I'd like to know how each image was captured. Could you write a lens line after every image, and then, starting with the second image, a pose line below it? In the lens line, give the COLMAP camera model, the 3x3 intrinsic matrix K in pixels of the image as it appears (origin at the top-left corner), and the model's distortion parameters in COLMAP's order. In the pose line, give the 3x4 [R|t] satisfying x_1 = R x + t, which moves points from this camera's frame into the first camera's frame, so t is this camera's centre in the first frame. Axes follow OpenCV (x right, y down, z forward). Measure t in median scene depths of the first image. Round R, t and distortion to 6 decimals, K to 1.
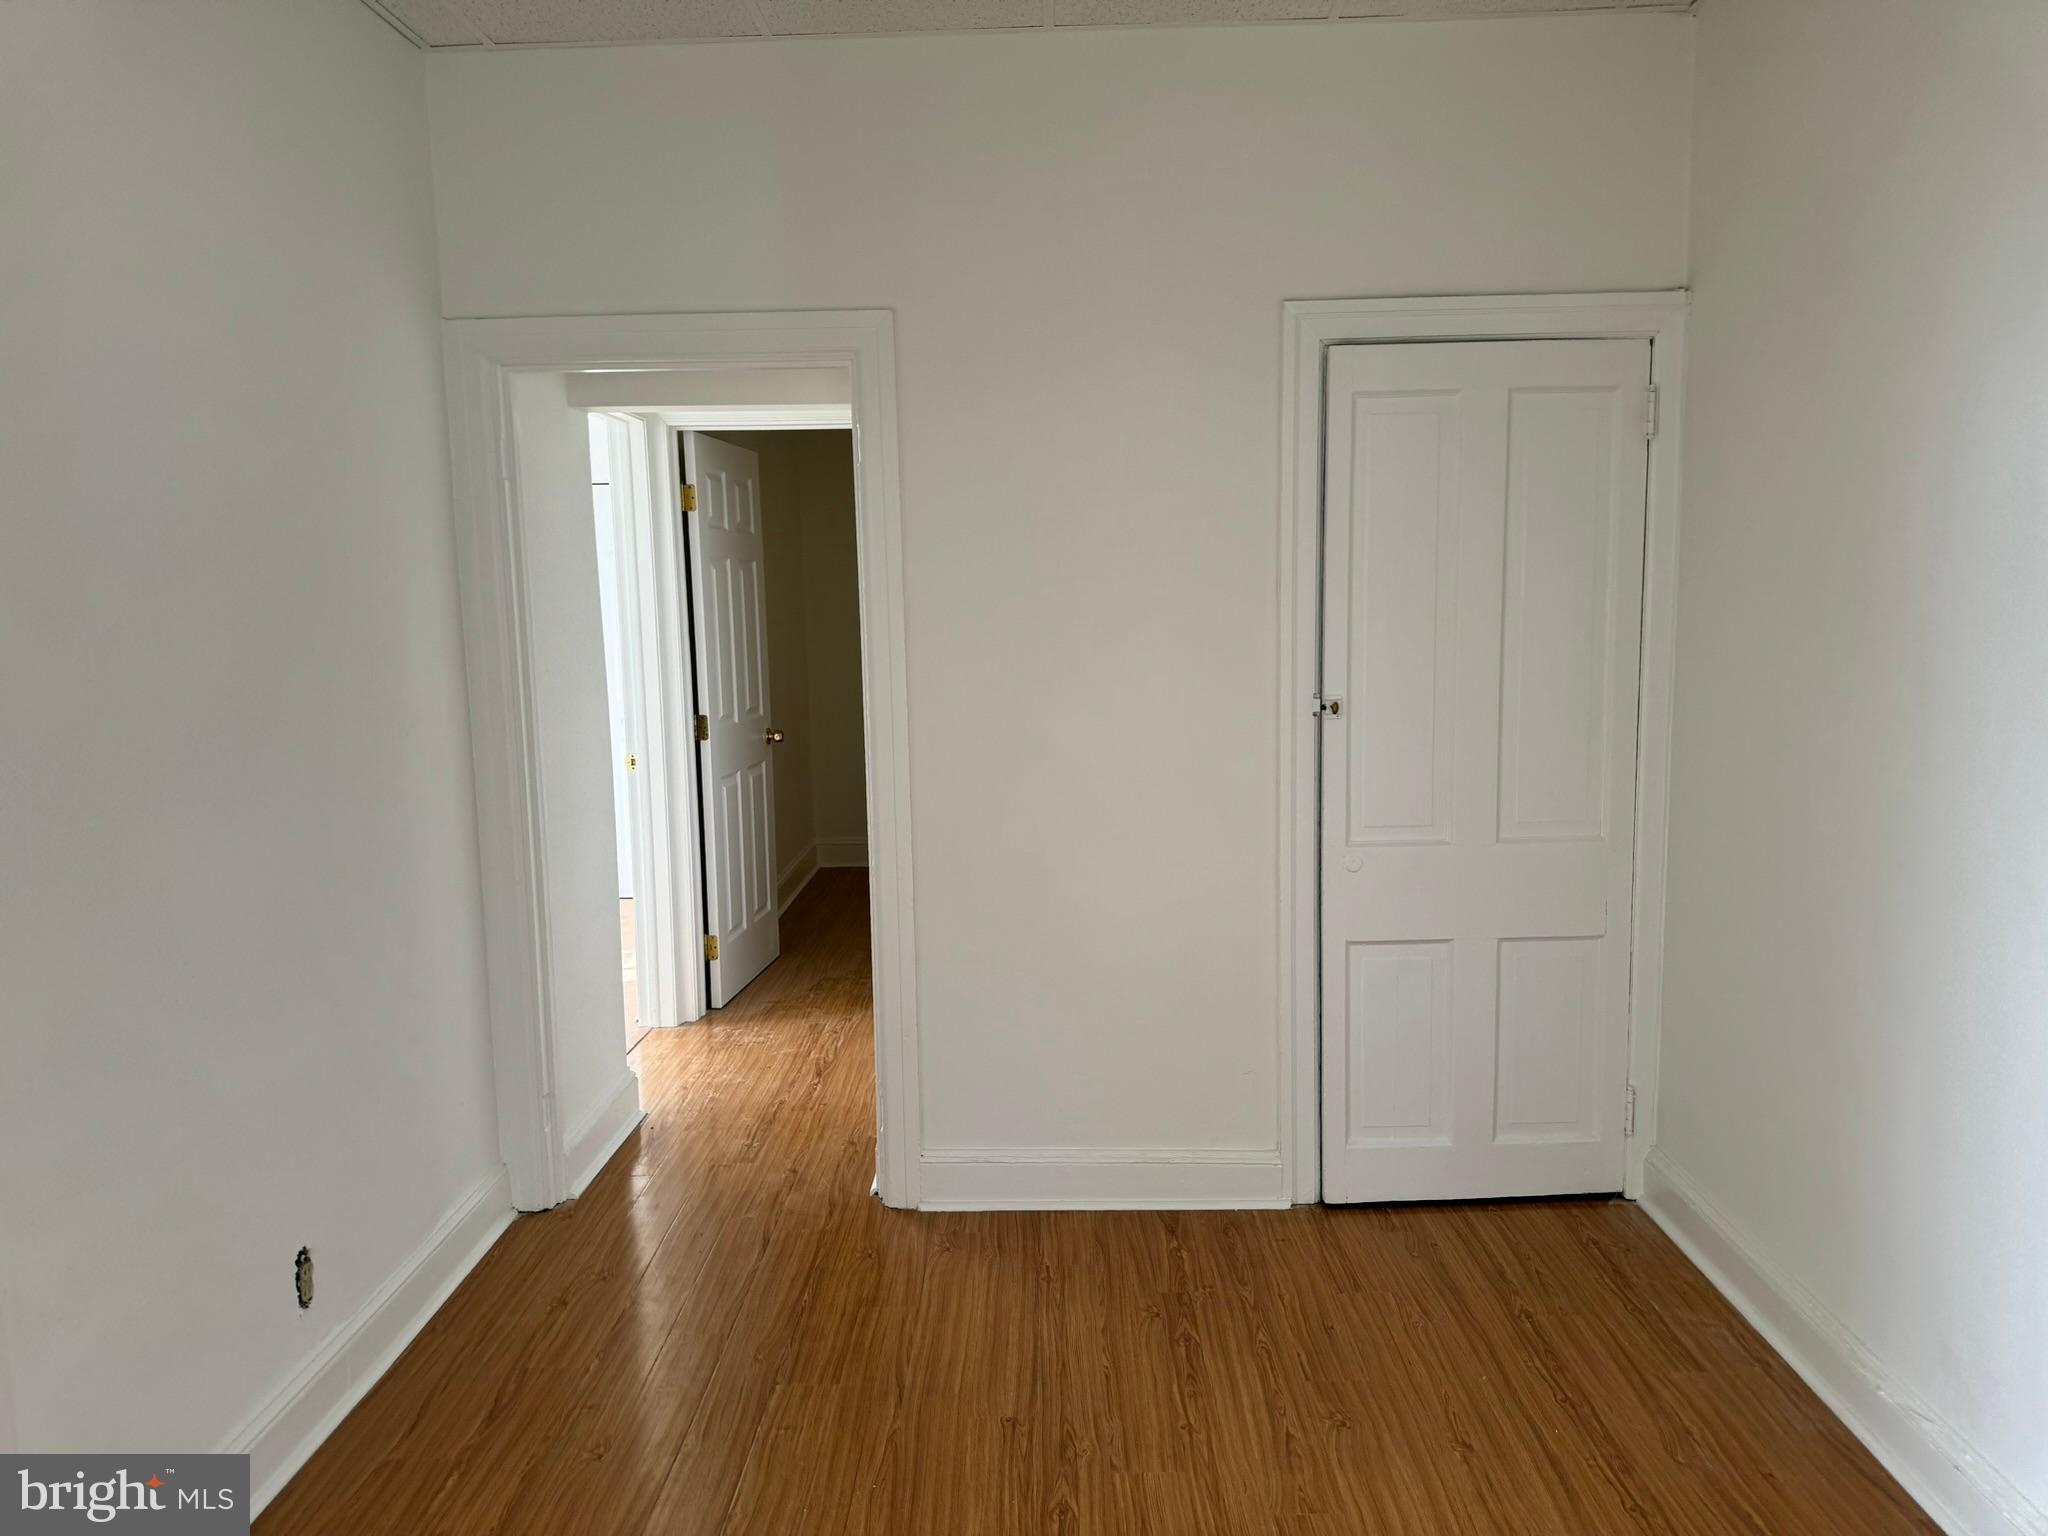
lens RADIAL K [[1459.3, 0, 1036.5], [0, 1459.3, 762.1], [0, 0, 1]] dist [0.100607, -0.161049]
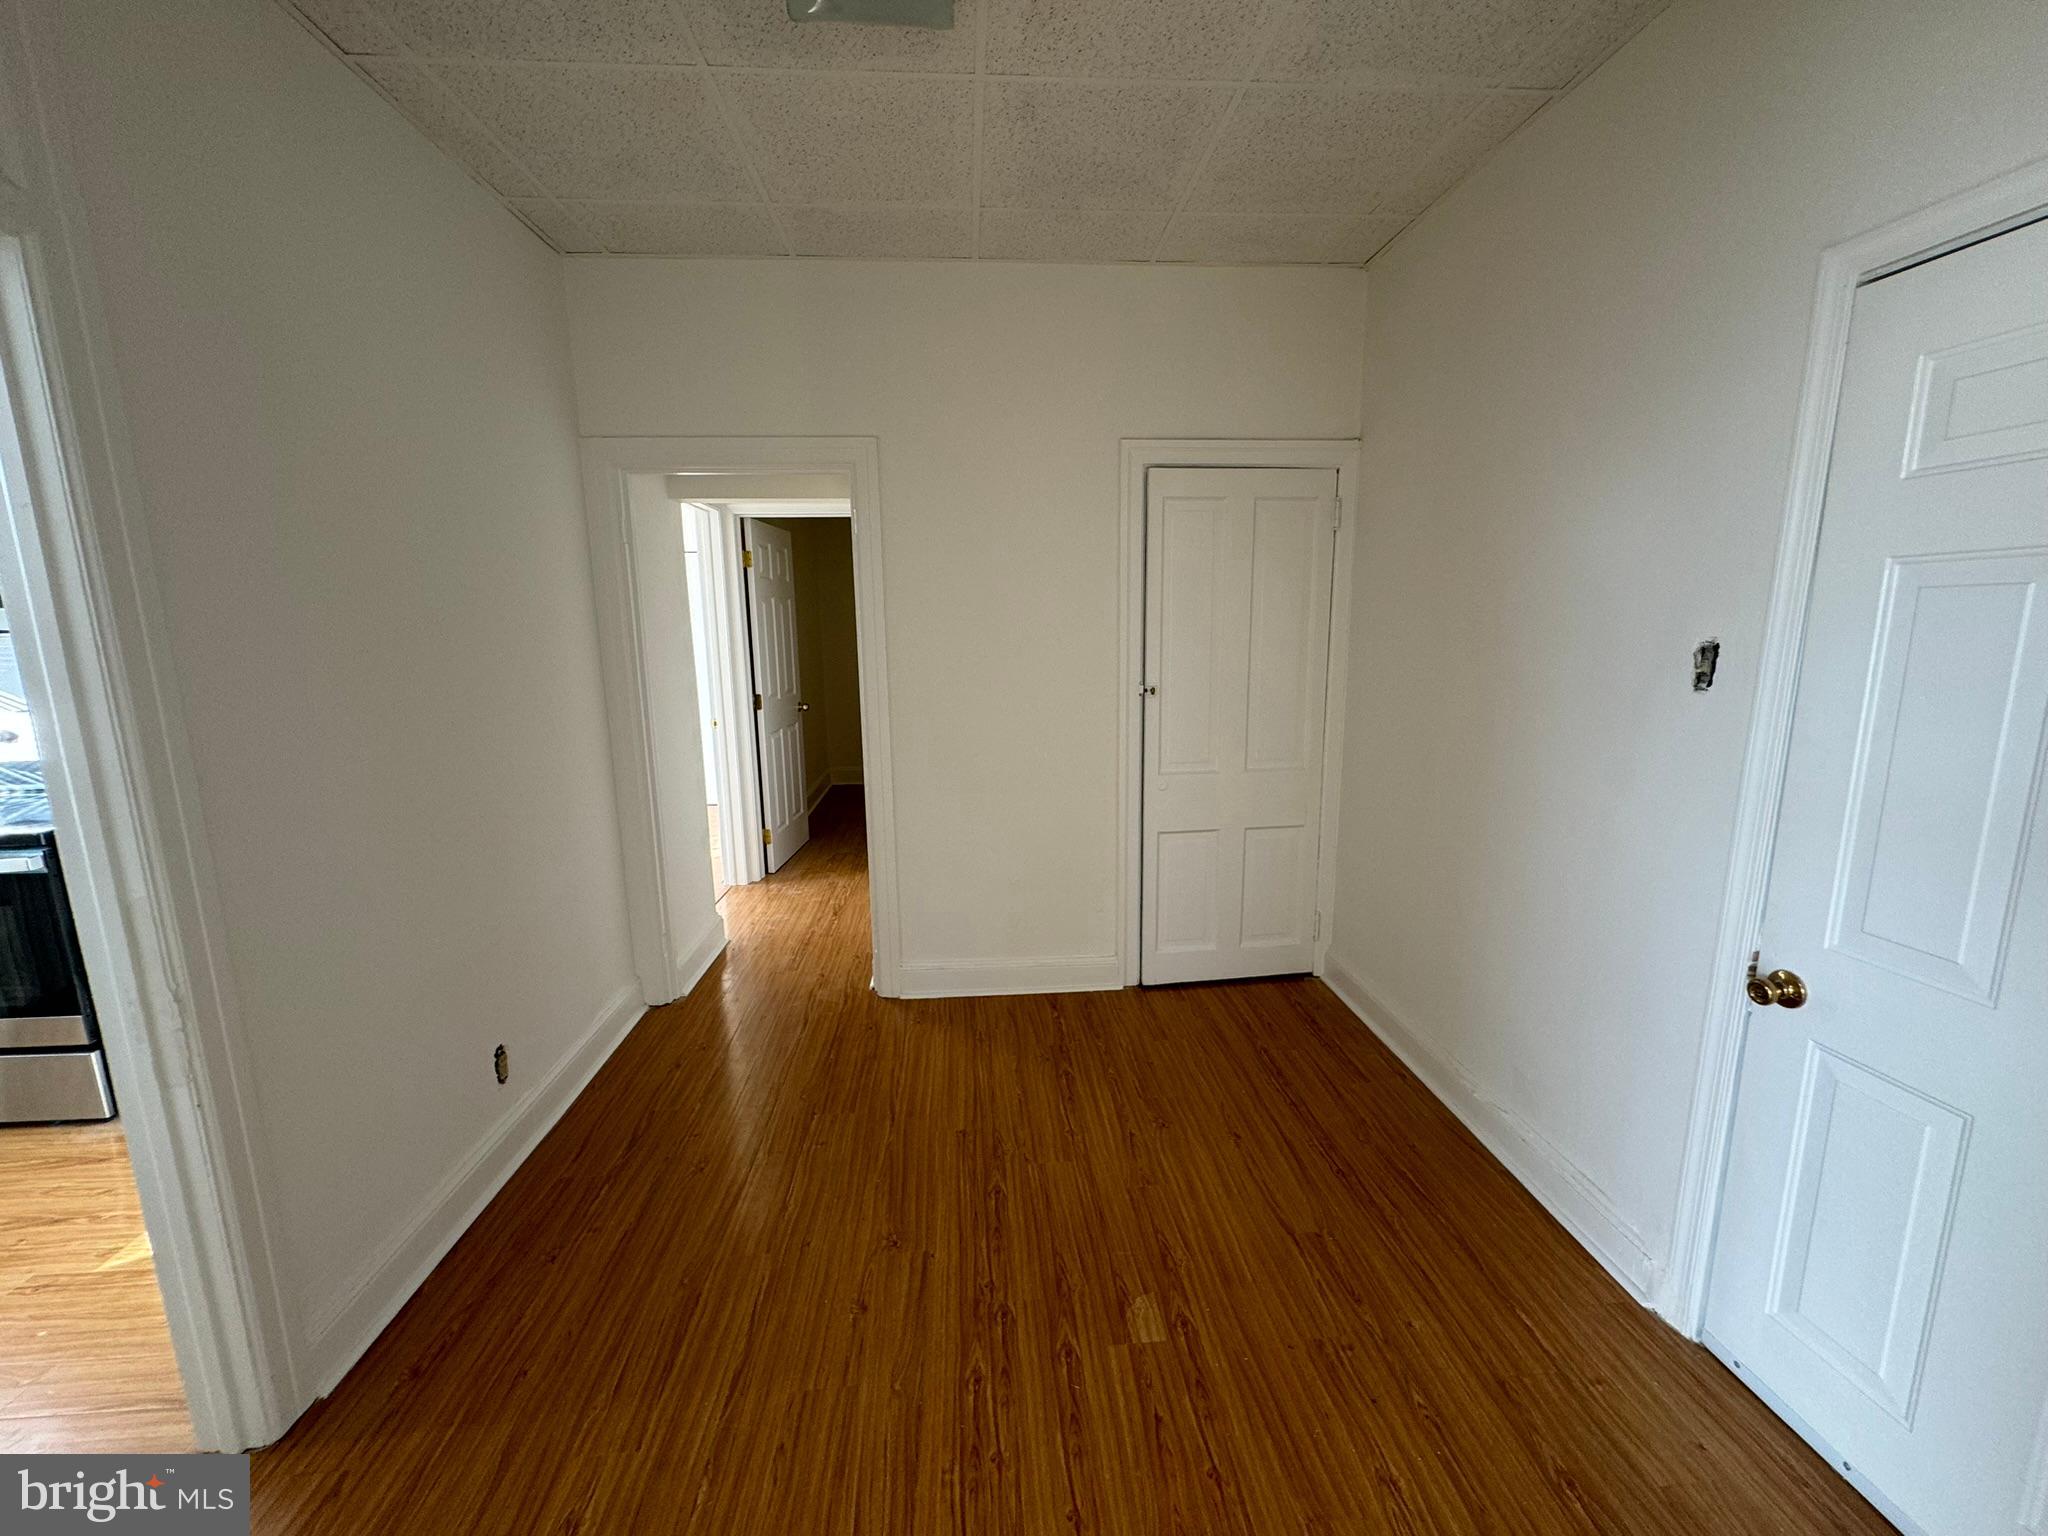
lens RADIAL K [[813.9, 0, 1026.0], [0, 813.9, 762.4], [0, 0, 1]] dist [-0.002777, 0.000027]
pose [[0.996039, -0.008587, 0.088503, -0.019791], [0.003775, 0.998512, 0.054404, -0.007681], [-0.088838, -0.053854, 0.994589, 0.109140]]
